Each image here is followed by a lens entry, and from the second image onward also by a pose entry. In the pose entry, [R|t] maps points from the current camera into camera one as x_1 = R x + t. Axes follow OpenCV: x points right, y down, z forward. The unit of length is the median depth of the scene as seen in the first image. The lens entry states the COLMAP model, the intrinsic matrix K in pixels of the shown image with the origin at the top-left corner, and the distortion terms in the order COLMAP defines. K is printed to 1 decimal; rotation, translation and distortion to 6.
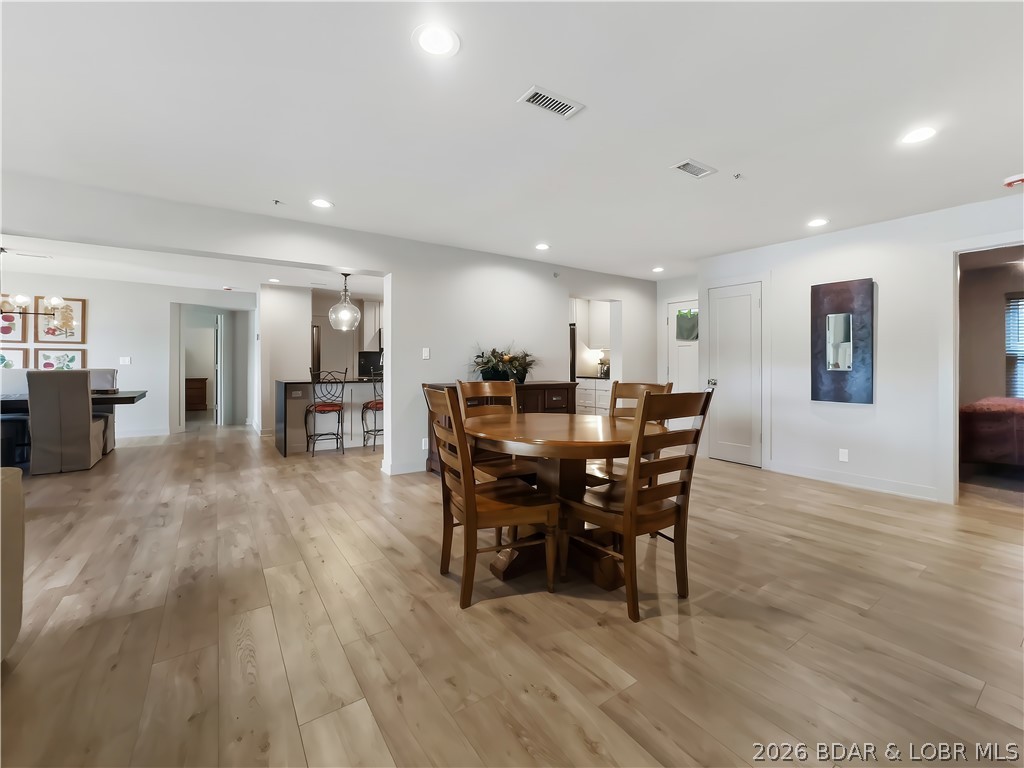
lens RADIAL K [[420.2, 0, 520.7], [0, 420.2, 367.3], [0, 0, 1]] dist [-0.014358, 0.004419]
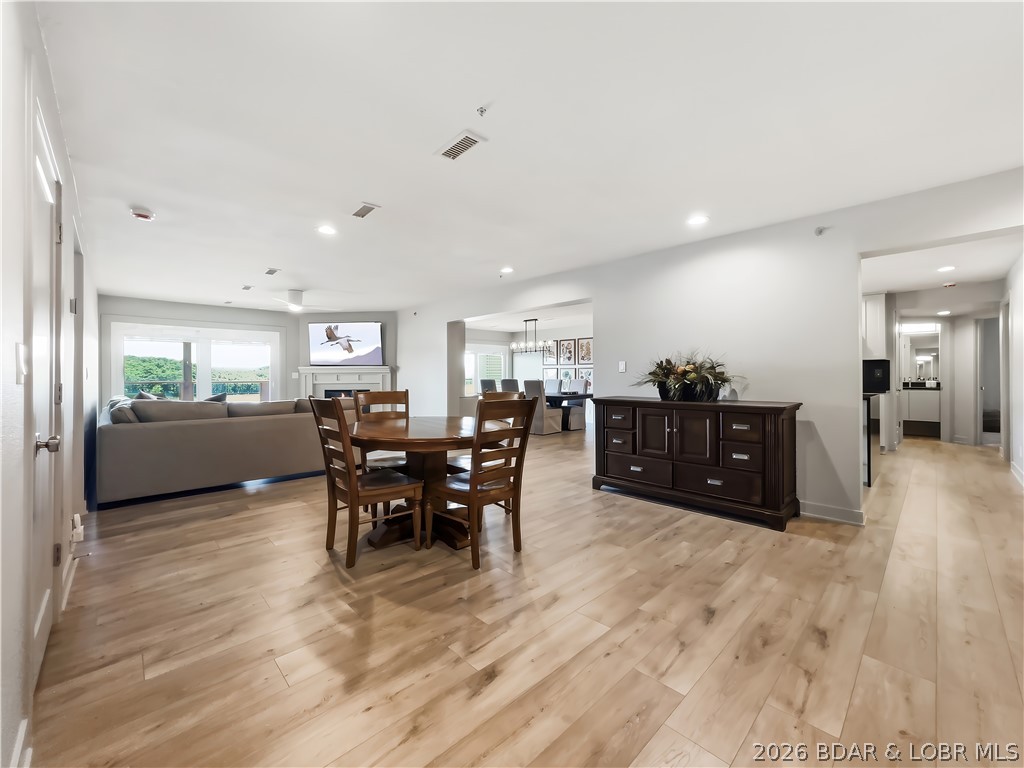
lens RADIAL K [[420.2, 0, 507.4], [0, 420.2, 376.4], [0, 0, 1]] dist [-0.014358, 0.004419]
pose [[0.141154, -0.003043, -0.989983, 0.603363], [-0.001832, 0.999993, -0.003335, -0.002177], [0.989986, 0.002284, 0.141148, 0.462864]]
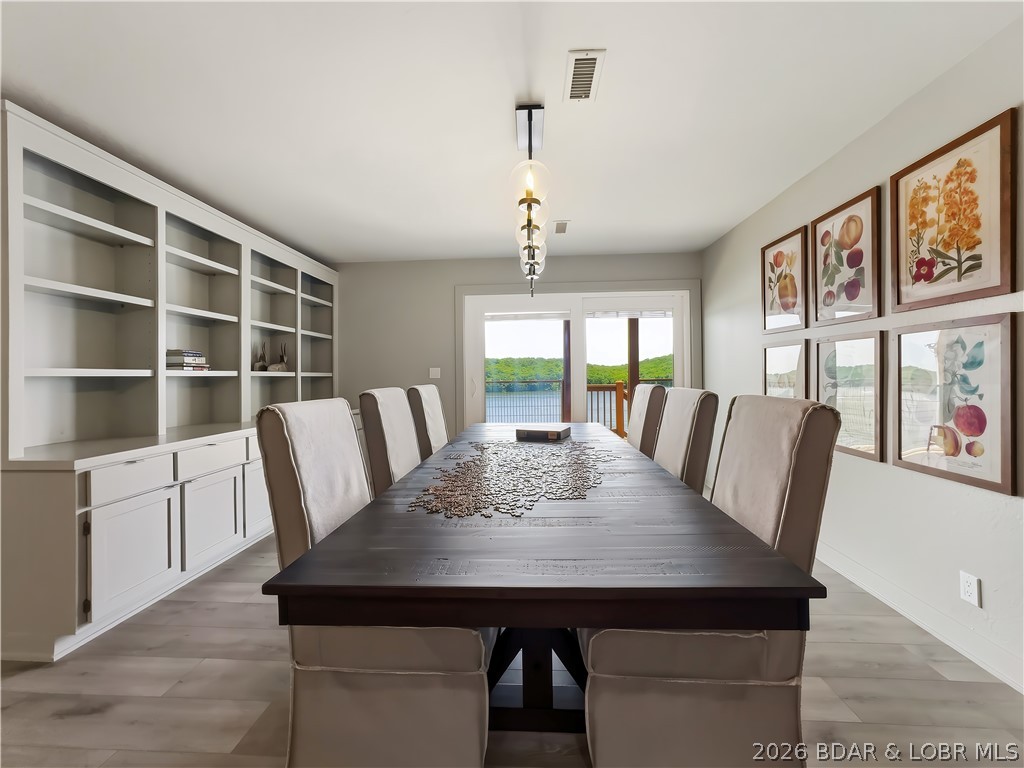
lens RADIAL K [[420.2, 0, 508.5], [0, 420.2, 369.8], [0, 0, 1]] dist [-0.014358, 0.004419]
pose [[-0.630431, 0.000571, -0.776245, -0.737809], [0.002832, 0.999995, -0.001564, -0.013378], [0.776240, -0.003184, -0.630429, 1.010908]]
